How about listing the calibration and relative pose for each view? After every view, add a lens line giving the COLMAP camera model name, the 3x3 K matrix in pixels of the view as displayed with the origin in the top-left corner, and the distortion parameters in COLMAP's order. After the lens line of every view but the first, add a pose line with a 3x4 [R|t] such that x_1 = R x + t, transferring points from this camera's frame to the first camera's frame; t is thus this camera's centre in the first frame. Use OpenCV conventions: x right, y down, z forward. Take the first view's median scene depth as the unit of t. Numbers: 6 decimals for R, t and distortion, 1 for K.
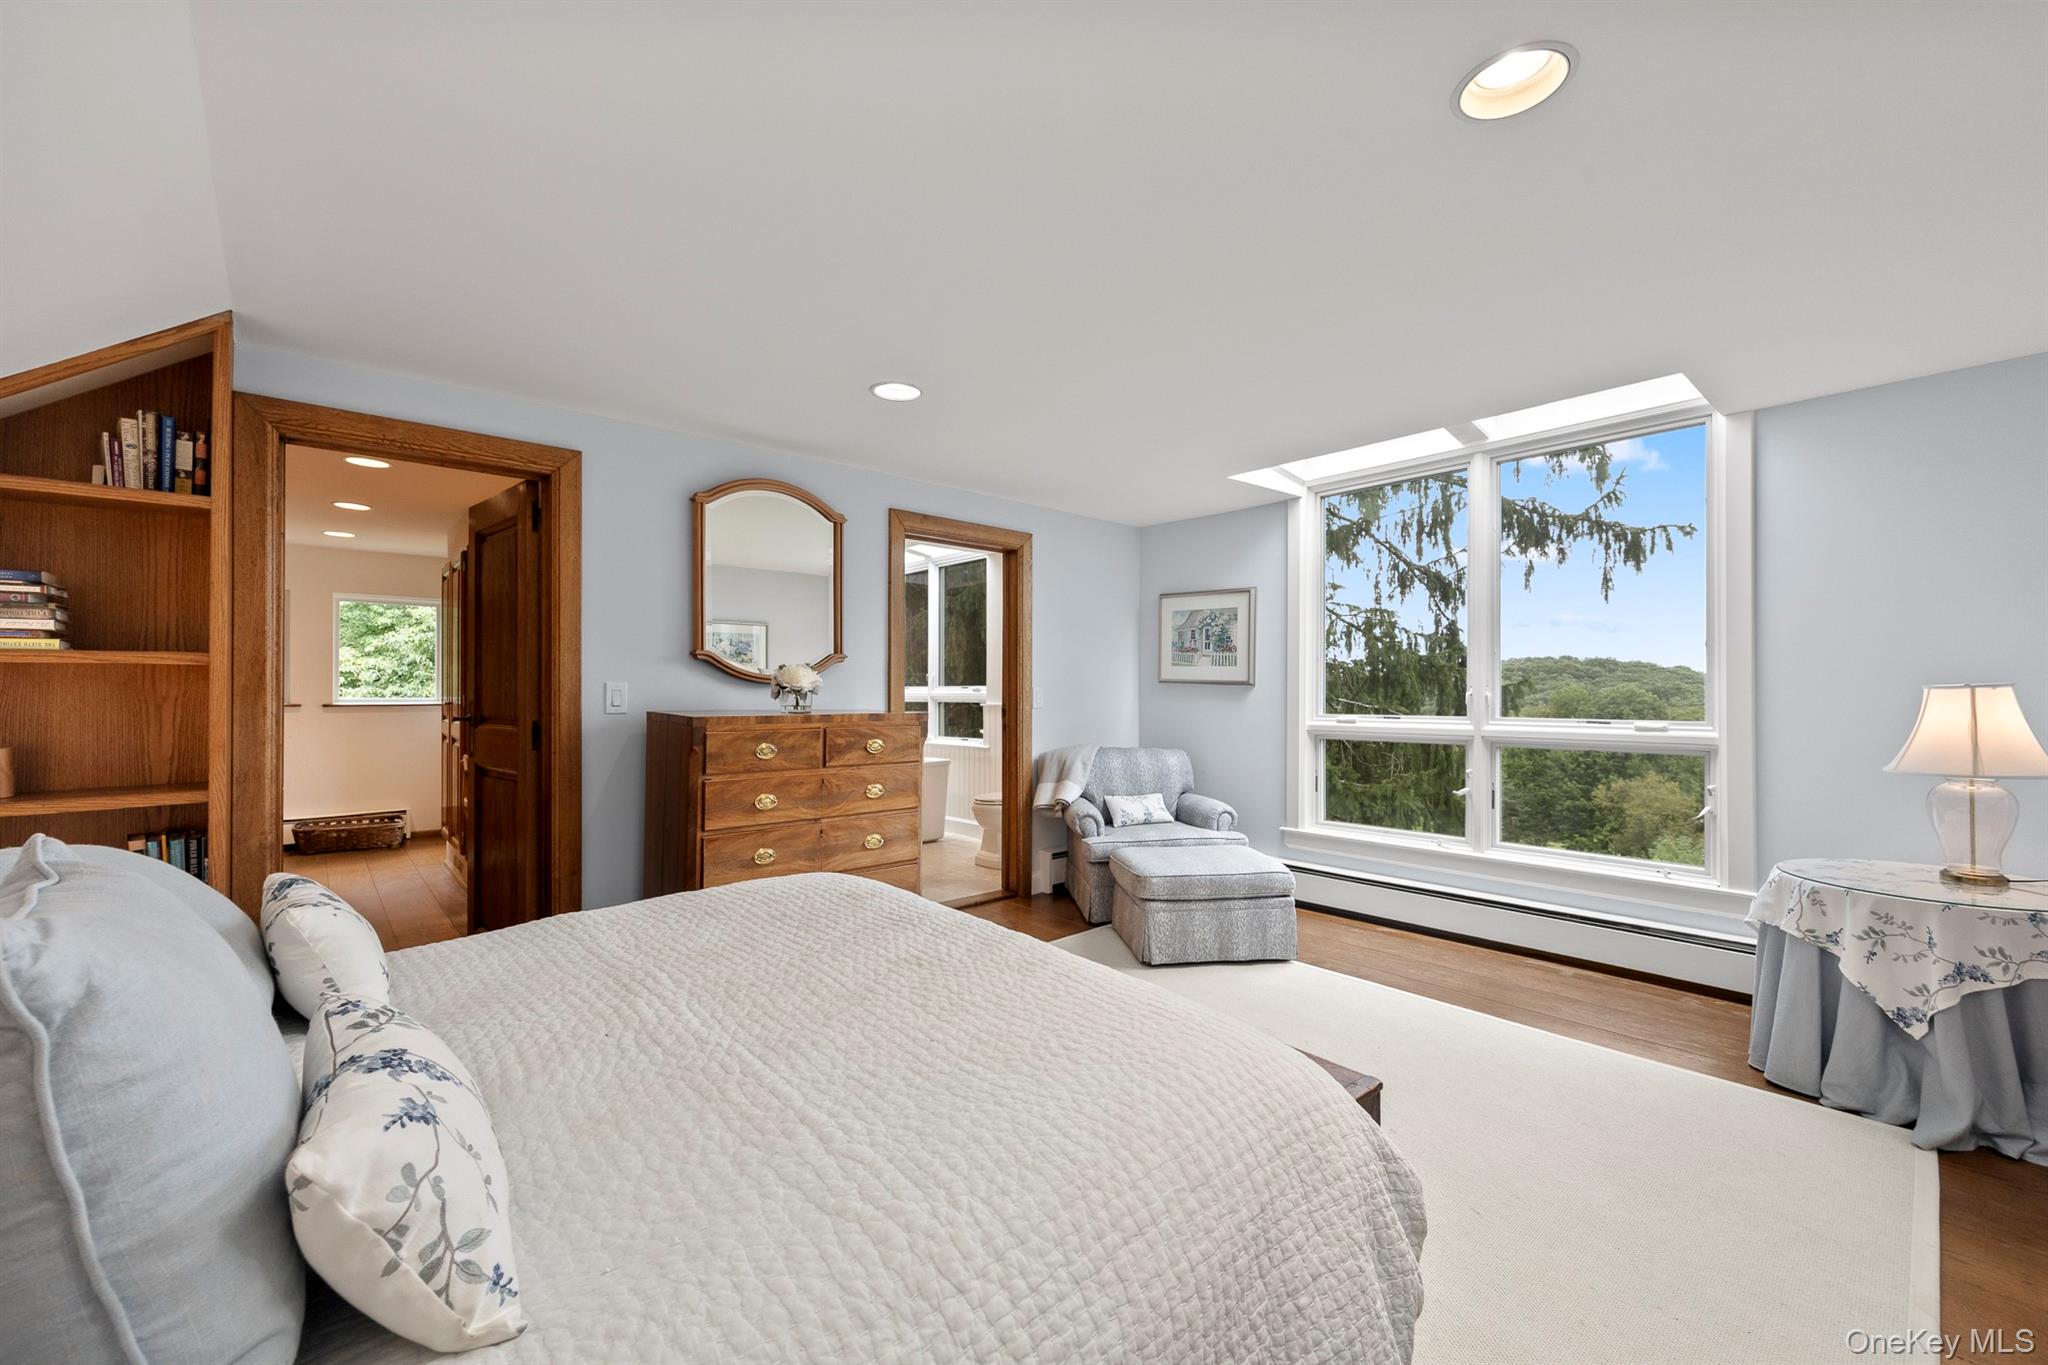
lens RADIAL K [[815.6, 0, 1024.4], [0, 815.6, 692.8], [0, 0, 1]] dist [0.004019, -0.000718]
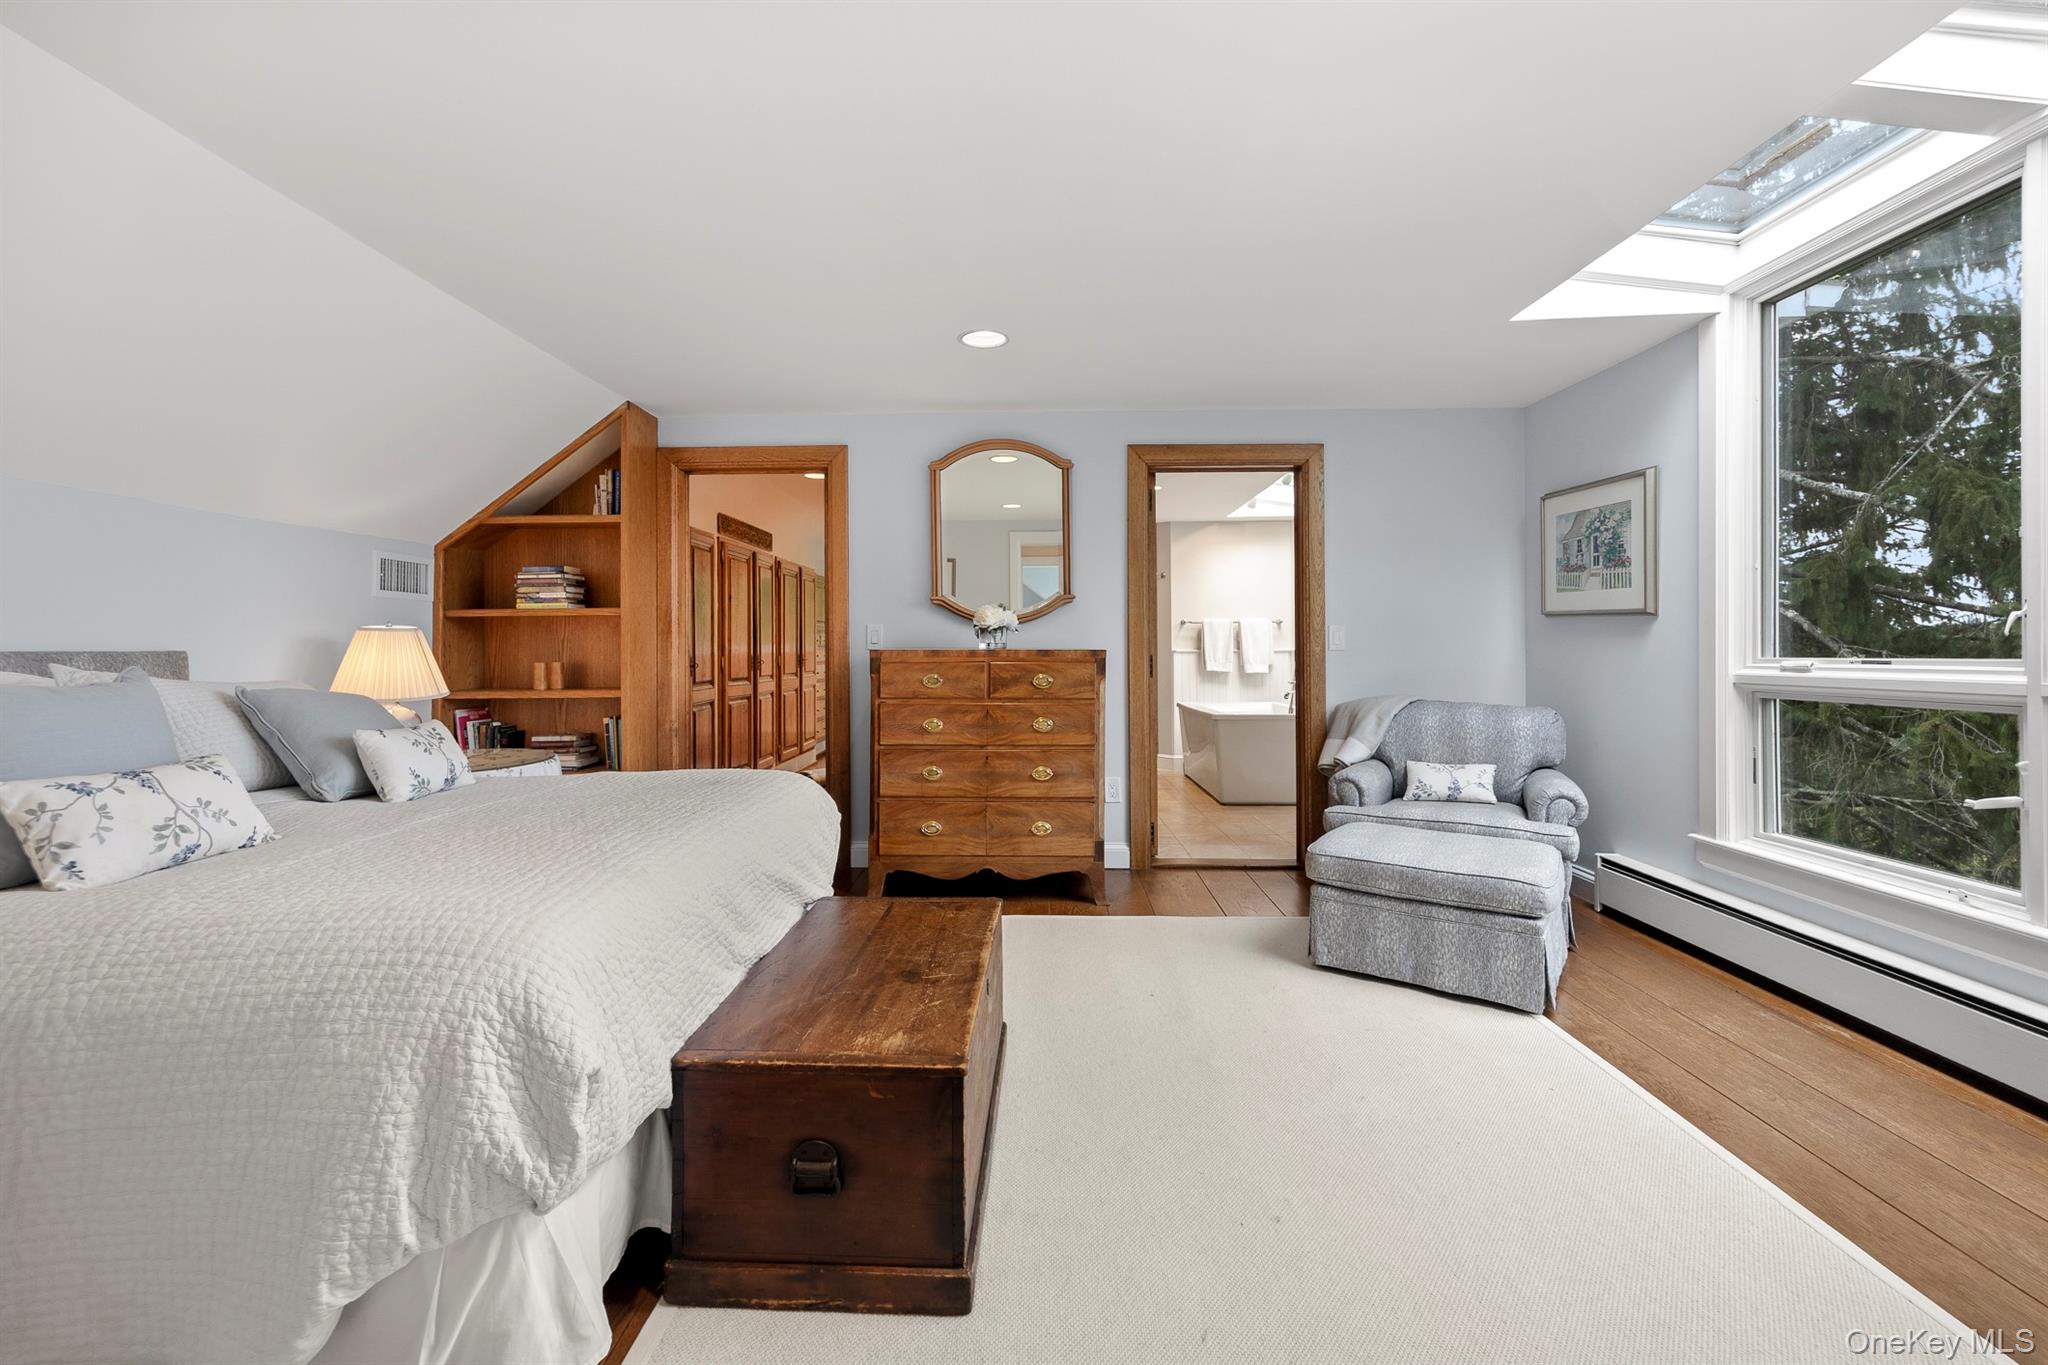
lens RADIAL K [[815.6, 0, 960.5], [0, 815.6, 649.1], [0, 0, 1]] dist [0.004019, -0.000718]
pose [[0.727094, 0.000618, -0.686538, 0.430134], [0.001466, 0.999996, 0.002454, 0.021201], [0.686536, -0.002791, 0.727090, 0.171933]]
